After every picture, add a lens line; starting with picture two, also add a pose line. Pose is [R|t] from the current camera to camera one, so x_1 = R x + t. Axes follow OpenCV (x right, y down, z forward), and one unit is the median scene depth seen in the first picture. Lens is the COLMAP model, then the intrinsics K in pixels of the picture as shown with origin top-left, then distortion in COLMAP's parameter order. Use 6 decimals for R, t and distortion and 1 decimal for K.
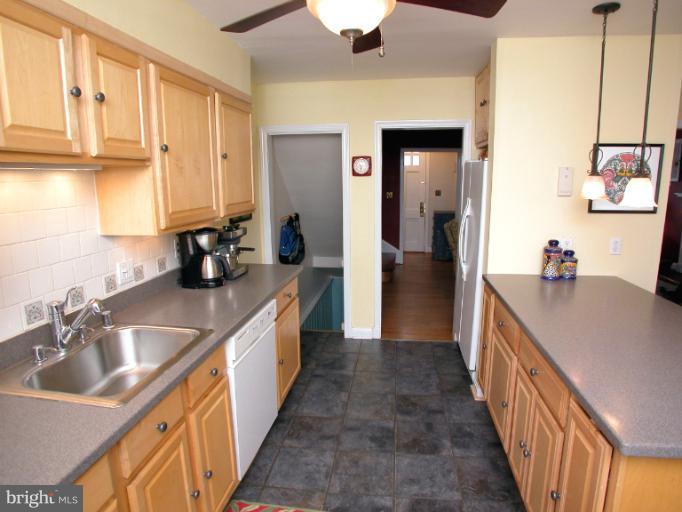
lens RADIAL K [[408.9, 0, 342.8], [0, 408.9, 255.1], [0, 0, 1]] dist [-0.107044, 0.035829]
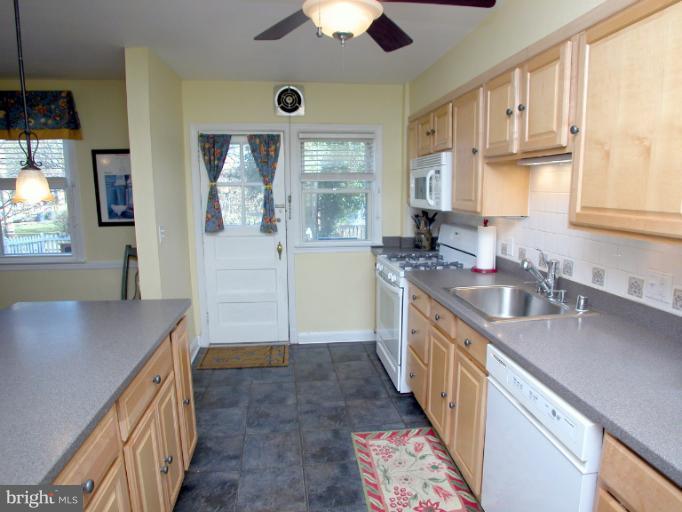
lens RADIAL K [[408.9, 0, 345.1], [0, 408.9, 254.5], [0, 0, 1]] dist [-0.107044, 0.035829]
pose [[-0.960725, 0.057130, -0.271558, 0.198606], [-0.039313, 0.940689, 0.336983, -0.202598], [0.274704, 0.334424, -0.901498, 1.235761]]
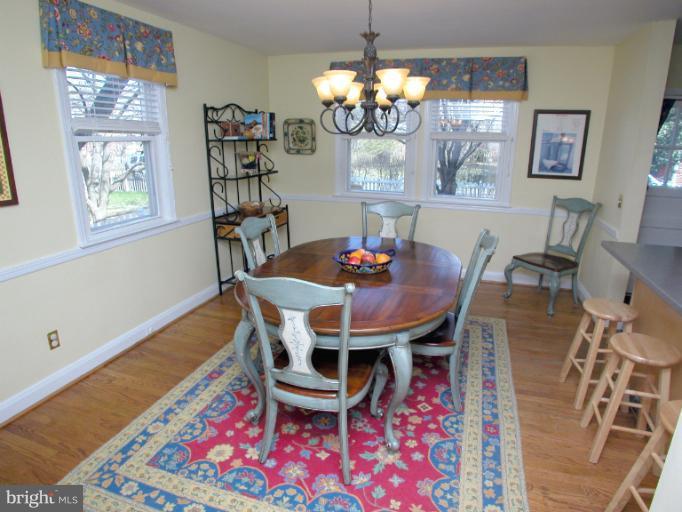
lens RADIAL K [[408.9, 0, 347.5], [0, 408.9, 255.0], [0, 0, 1]] dist [-0.107044, 0.035829]
pose [[-0.987057, -0.042555, 0.154620, 1.160701], [0.031895, 0.892796, 0.449330, -0.268078], [-0.157166, 0.448446, -0.879884, 1.404454]]
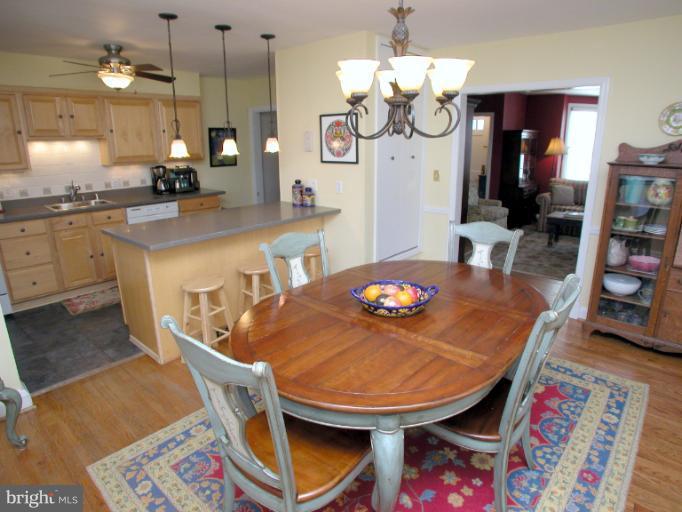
lens RADIAL K [[408.9, 0, 347.8], [0, 408.9, 253.7], [0, 0, 1]] dist [-0.107044, 0.035829]
pose [[0.842909, 0.148765, -0.517082, 1.611328], [-0.103743, 0.987920, 0.115111, 0.045210], [0.527960, -0.043384, 0.848160, -0.260164]]
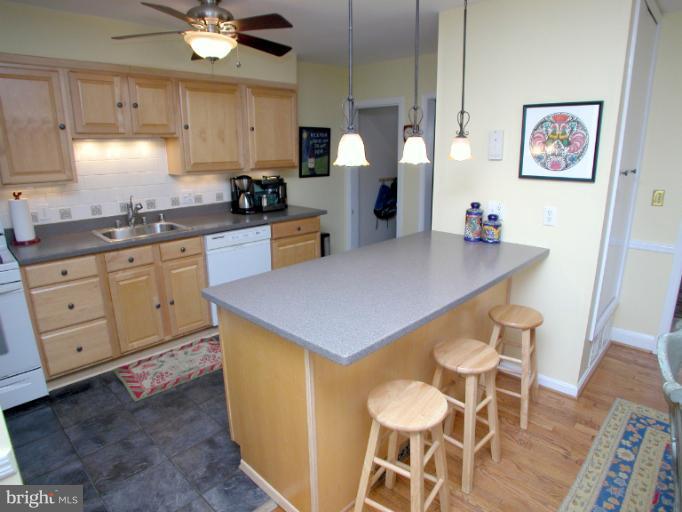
lens RADIAL K [[408.9, 0, 346.0], [0, 408.9, 254.1], [0, 0, 1]] dist [-0.107044, 0.035829]
pose [[0.807021, 0.152774, -0.570418, 0.908557], [-0.112096, 0.988024, 0.106029, 0.021768], [0.579786, -0.021626, 0.814482, -0.049819]]
